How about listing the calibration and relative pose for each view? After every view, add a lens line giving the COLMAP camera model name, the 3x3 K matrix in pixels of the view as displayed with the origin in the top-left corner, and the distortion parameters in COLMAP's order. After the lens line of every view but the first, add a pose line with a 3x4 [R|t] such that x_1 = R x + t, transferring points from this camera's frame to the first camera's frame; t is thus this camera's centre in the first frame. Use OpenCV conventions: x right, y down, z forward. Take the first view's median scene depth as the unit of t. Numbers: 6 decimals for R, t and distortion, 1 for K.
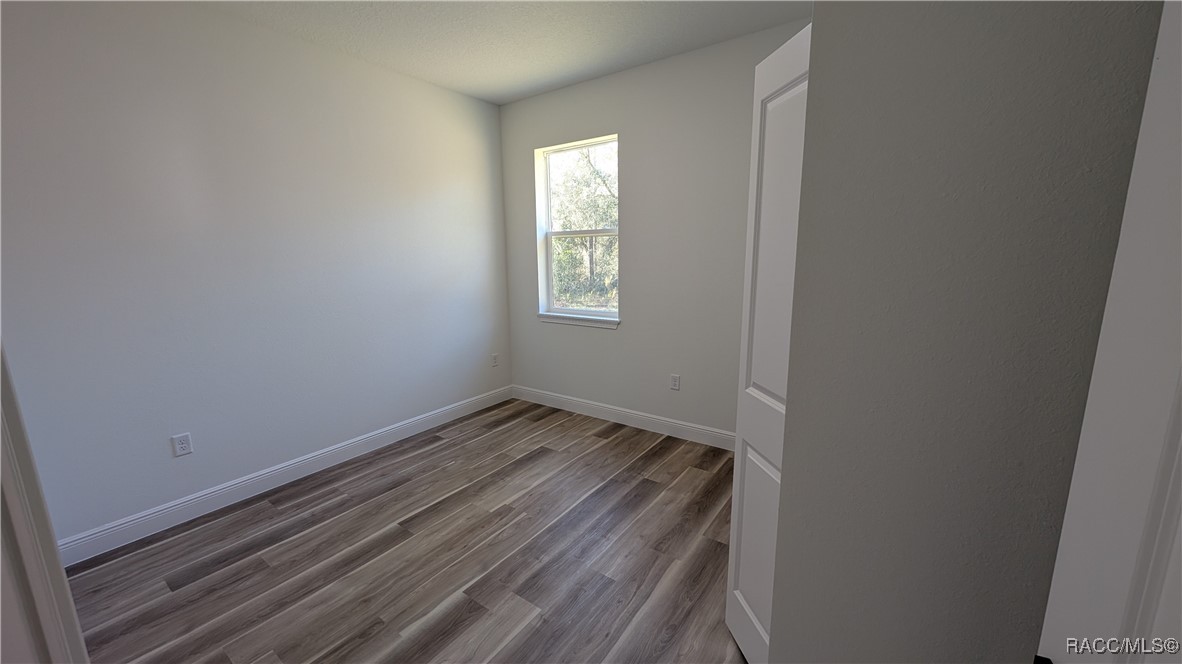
lens RADIAL K [[445.8, 0, 592.0], [0, 445.8, 336.4], [0, 0, 1]] dist [-0.000727, 0.000851]
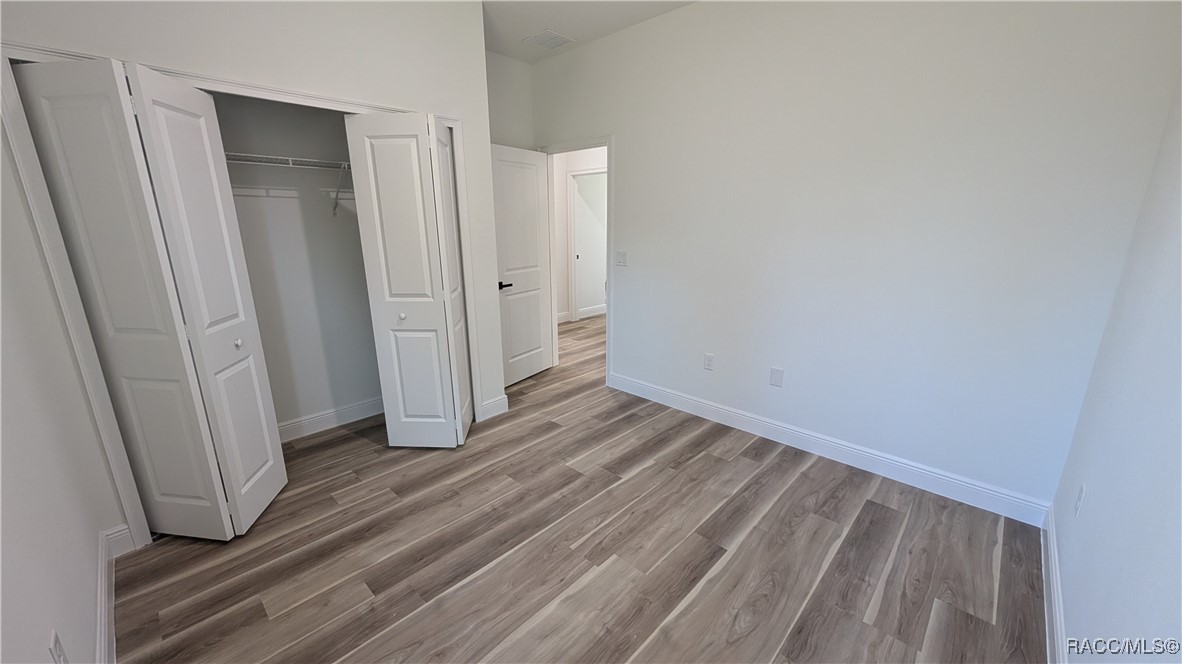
lens RADIAL K [[445.8, 0, 590.9], [0, 445.8, 330.8], [0, 0, 1]] dist [-0.000727, 0.000851]
pose [[-0.989804, -0.011642, 0.141961, -0.303284], [0.048791, 0.908646, 0.414707, -0.296459], [-0.133820, 0.417405, -0.898813, 1.606938]]
